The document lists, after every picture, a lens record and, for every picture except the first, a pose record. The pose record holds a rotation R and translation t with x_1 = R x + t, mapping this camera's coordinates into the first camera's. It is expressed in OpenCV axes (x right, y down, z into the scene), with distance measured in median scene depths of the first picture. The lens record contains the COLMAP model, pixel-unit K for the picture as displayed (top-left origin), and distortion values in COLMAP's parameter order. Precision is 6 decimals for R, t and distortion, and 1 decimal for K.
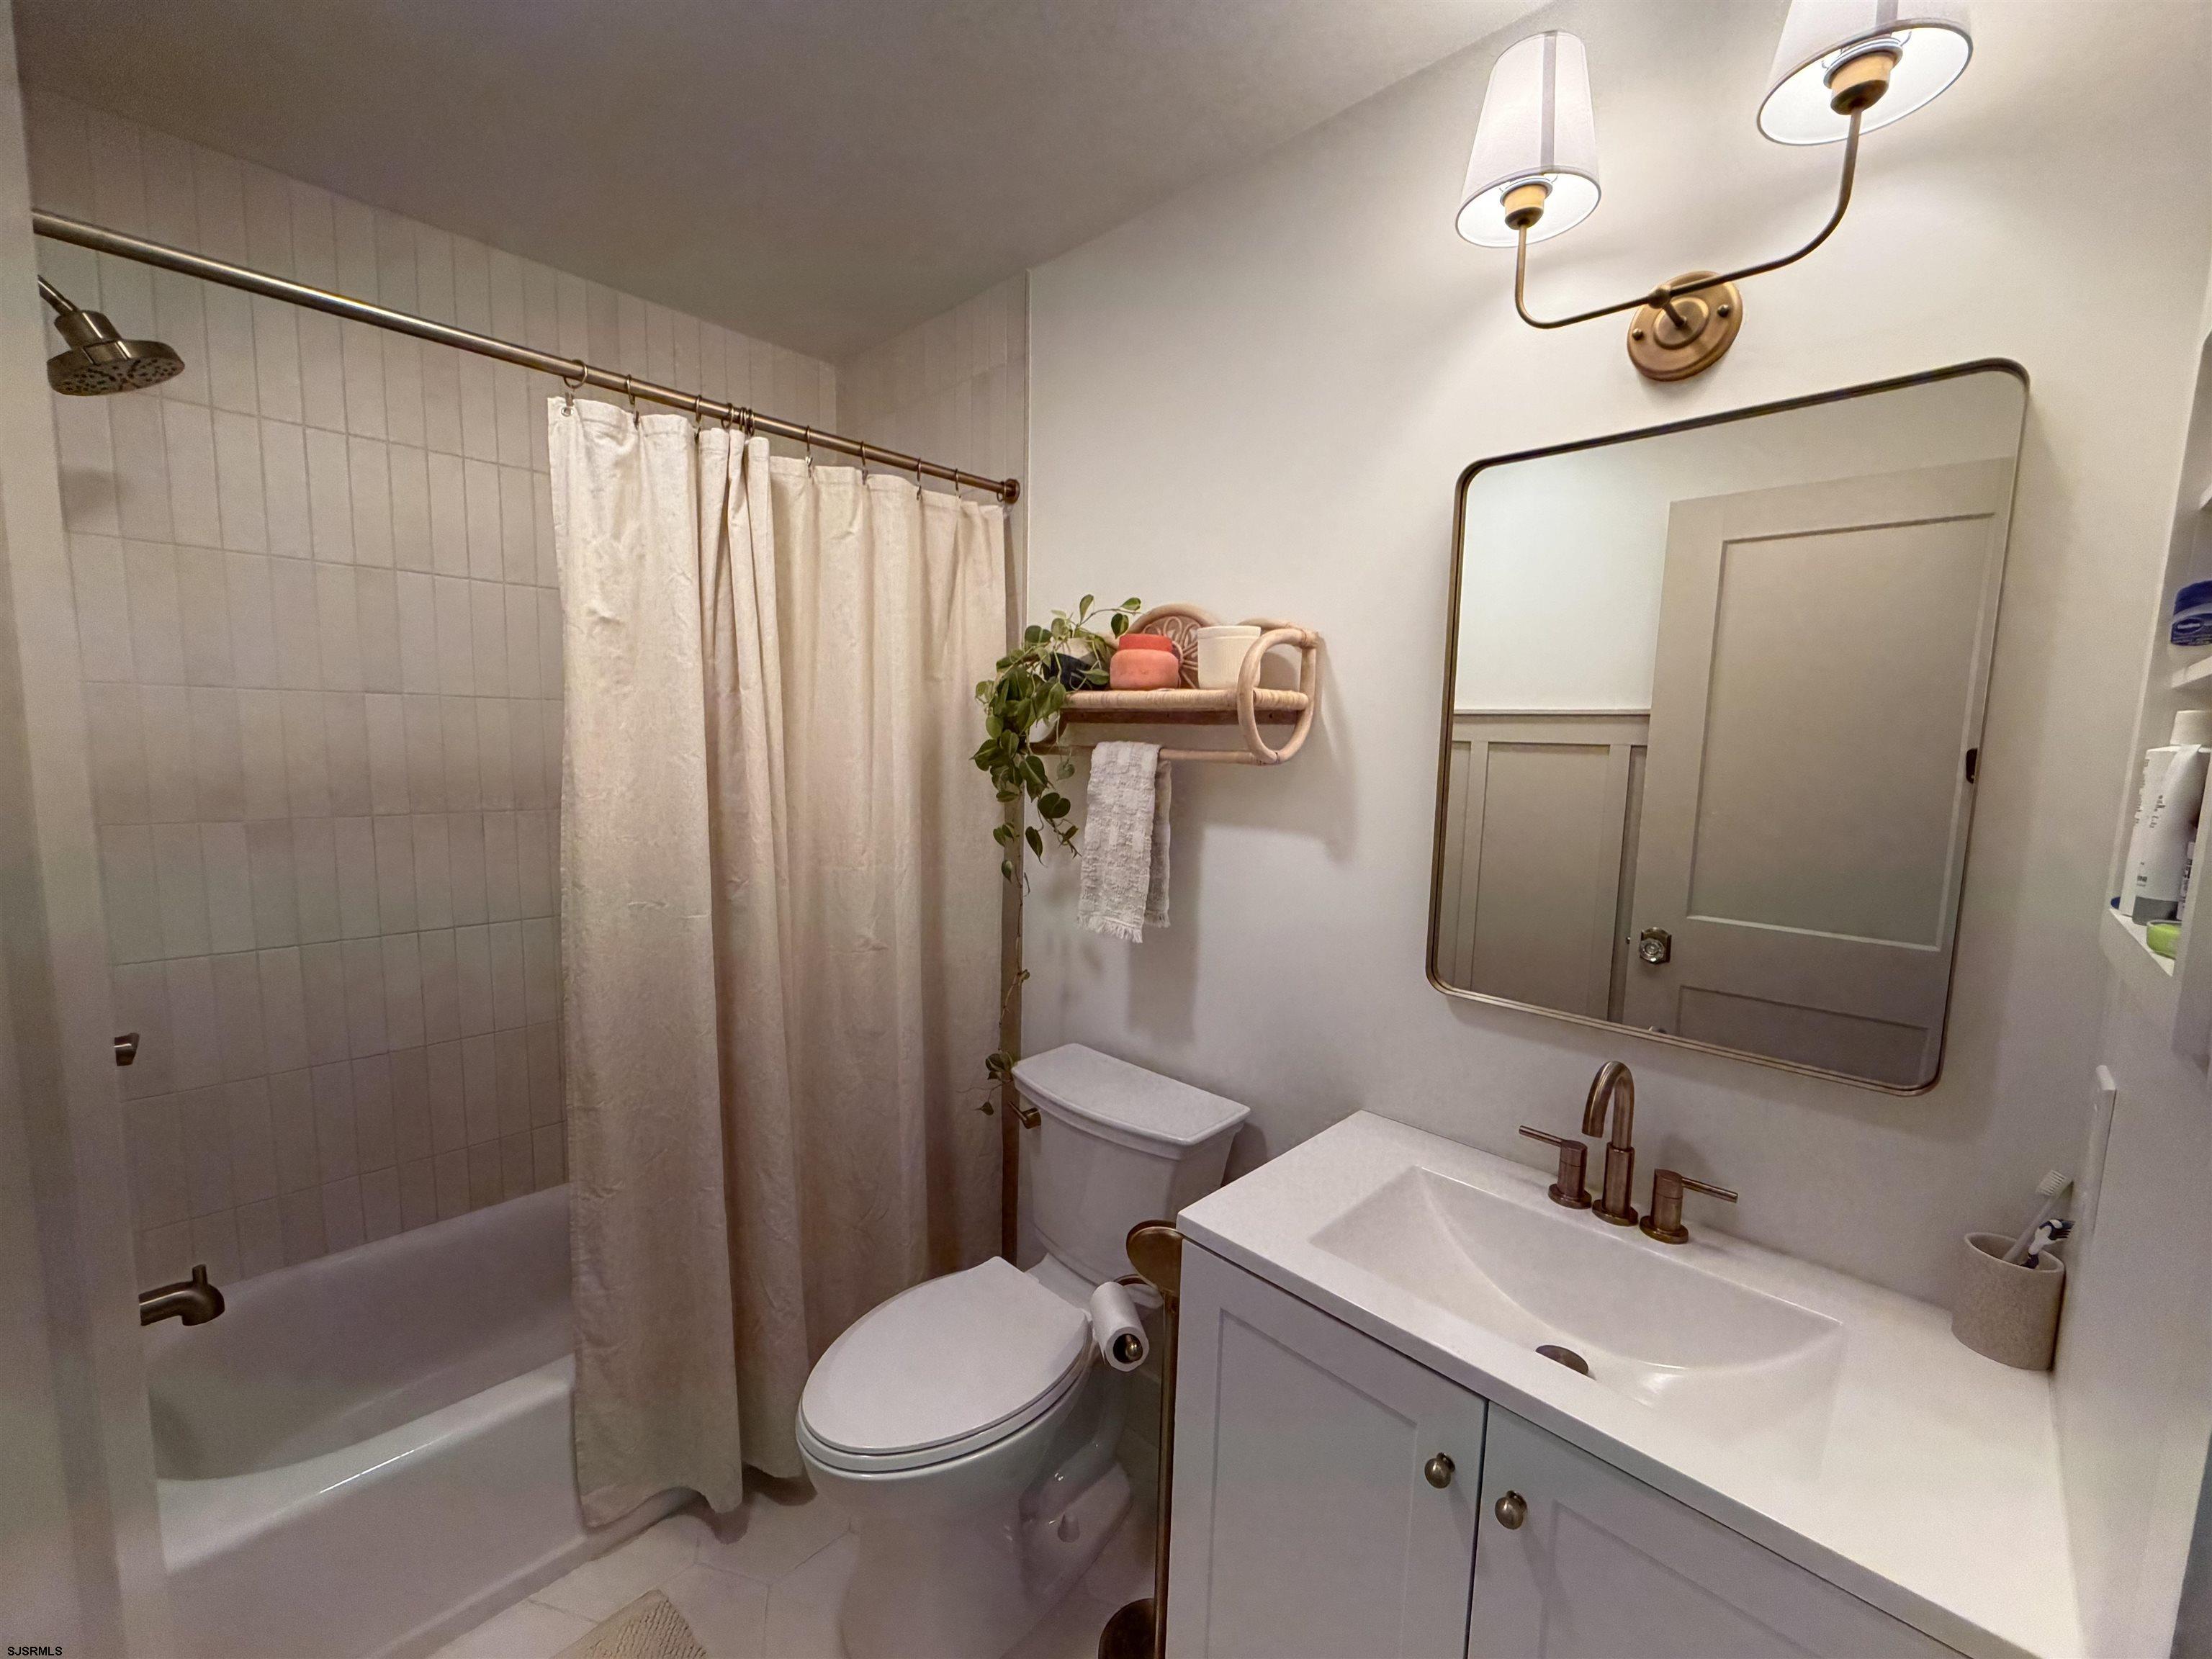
lens RADIAL K [[888.0, 0, 1106.0], [0, 888.0, 829.5], [0, 0, 1]] dist [0.002757, 0.000151]
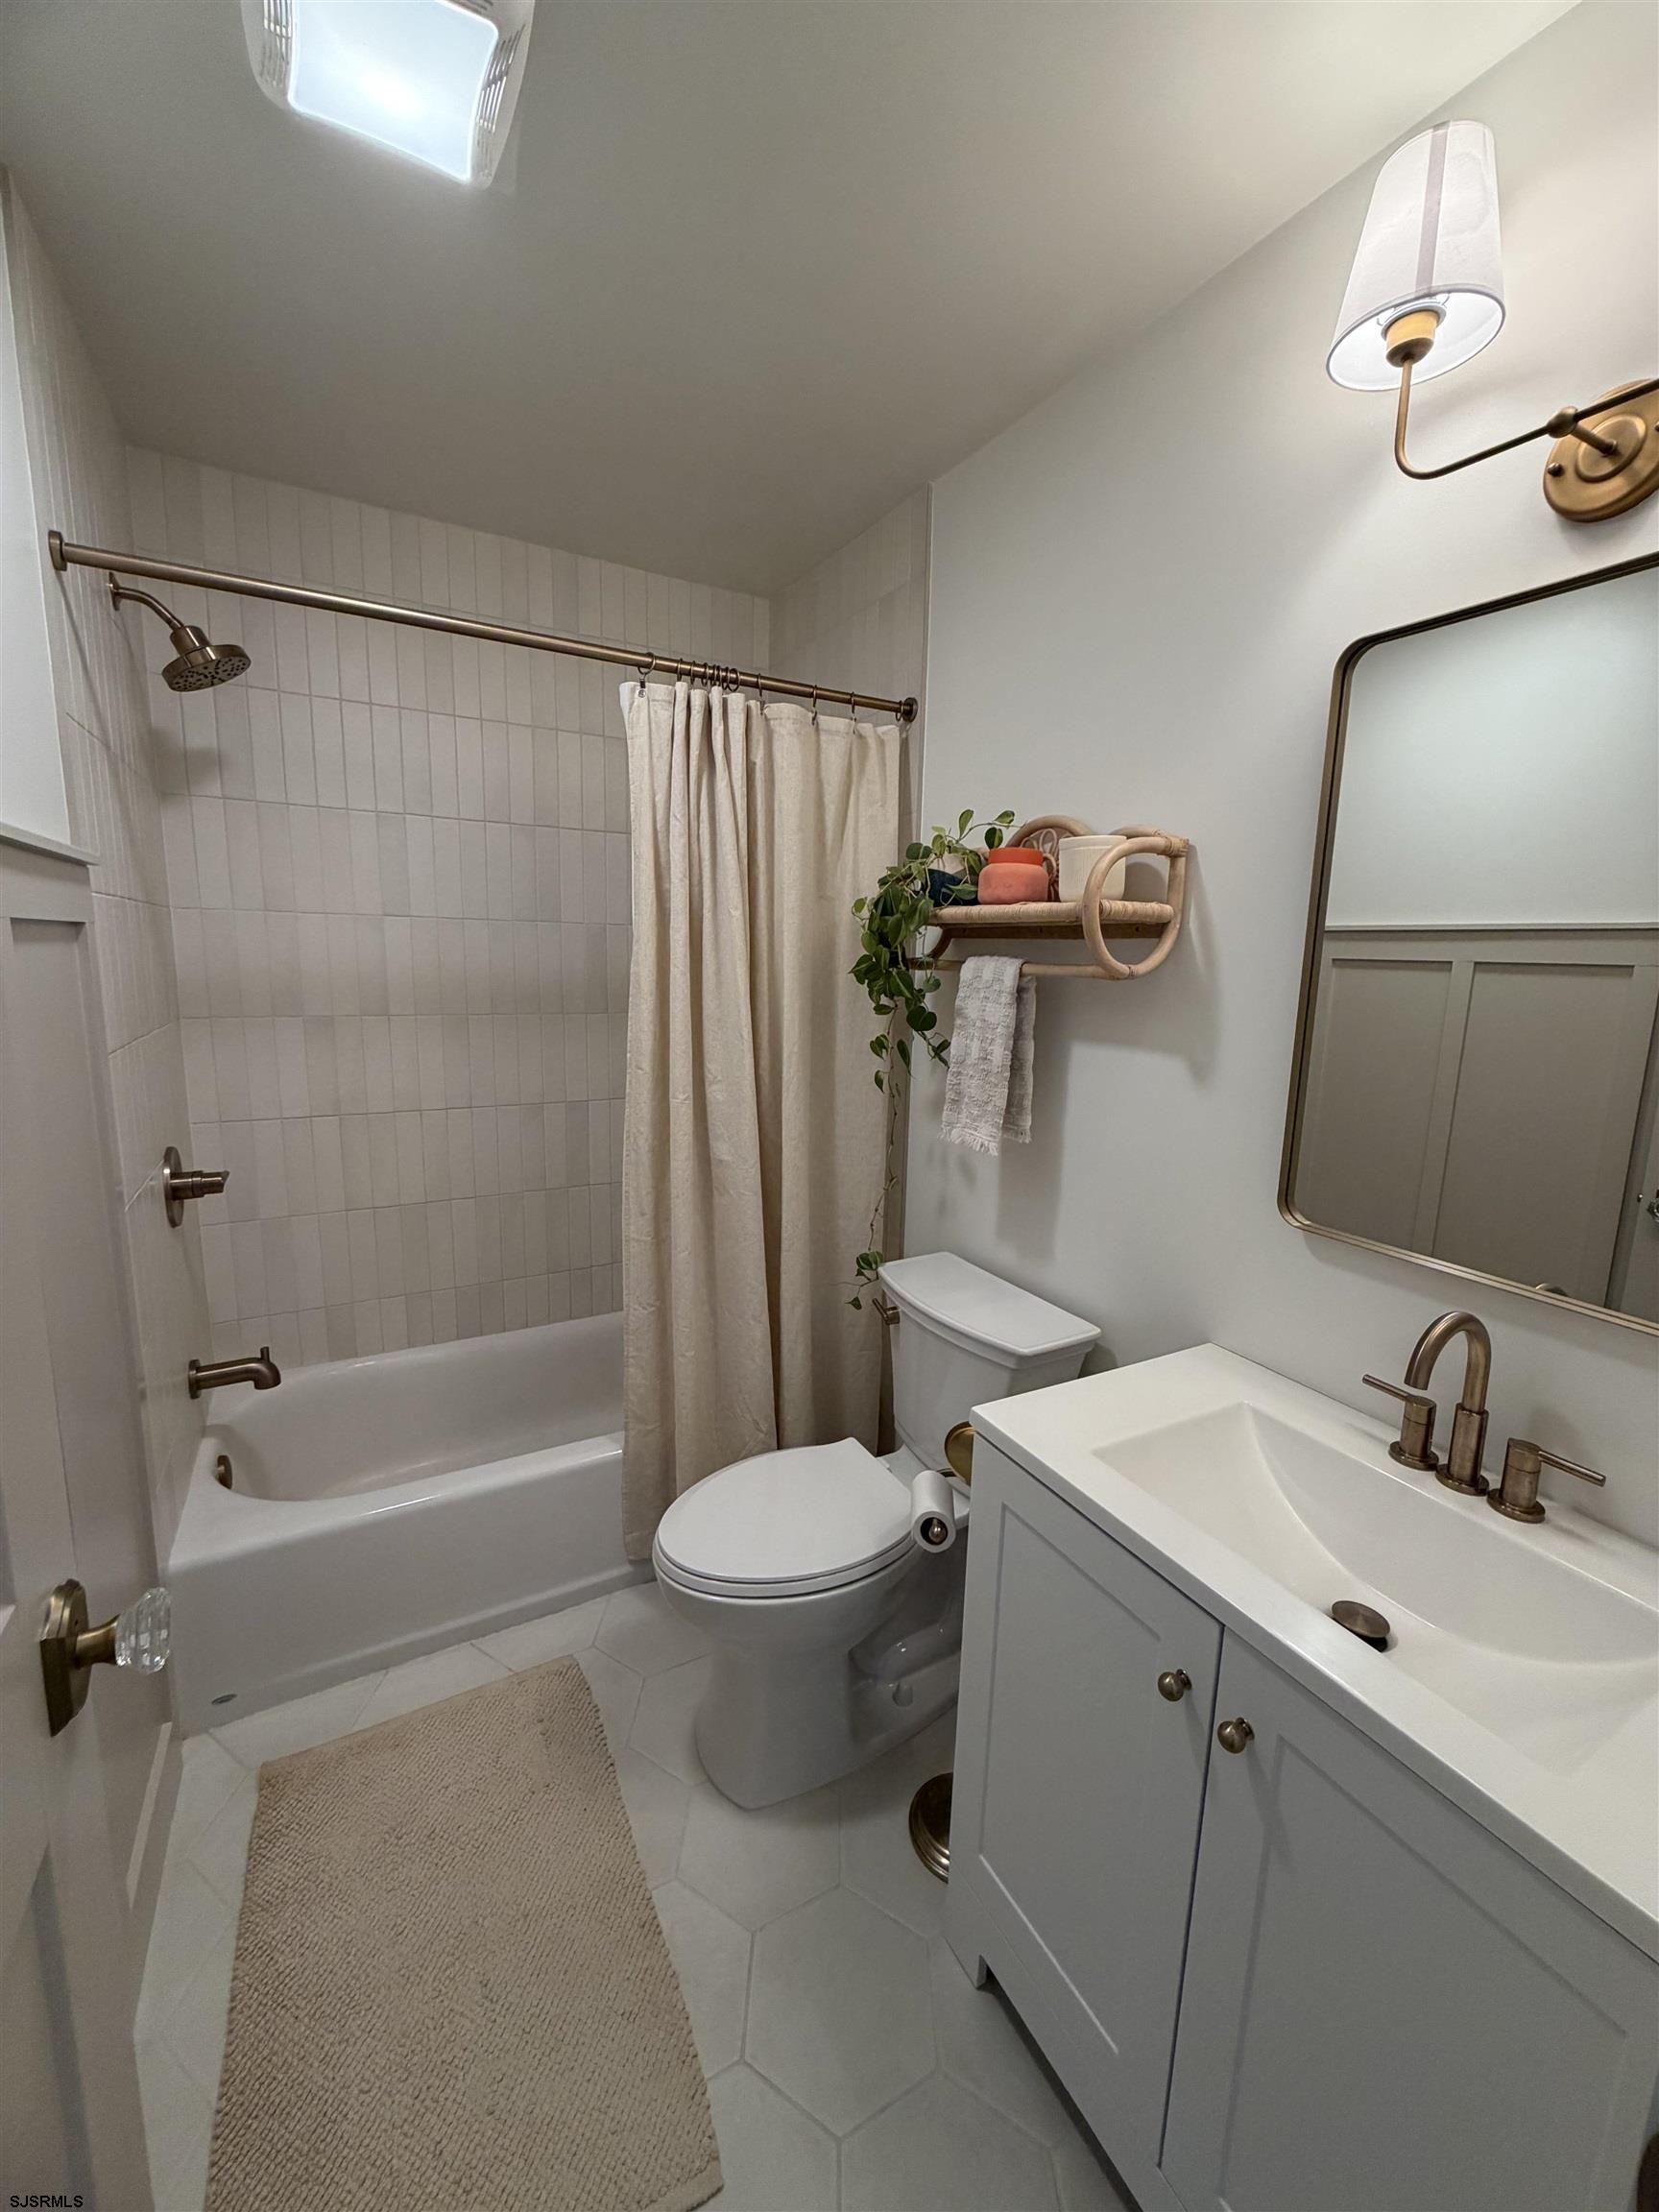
lens RADIAL K [[888.0, 0, 836.3], [0, 888.0, 1094.6], [0, 0, 1]] dist [0.002757, 0.000151]
pose [[0.958624, 0.046910, -0.280785, 0.145565], [-0.033892, 0.998121, 0.051043, 0.012029], [0.282652, -0.039415, 0.958412, -0.020479]]
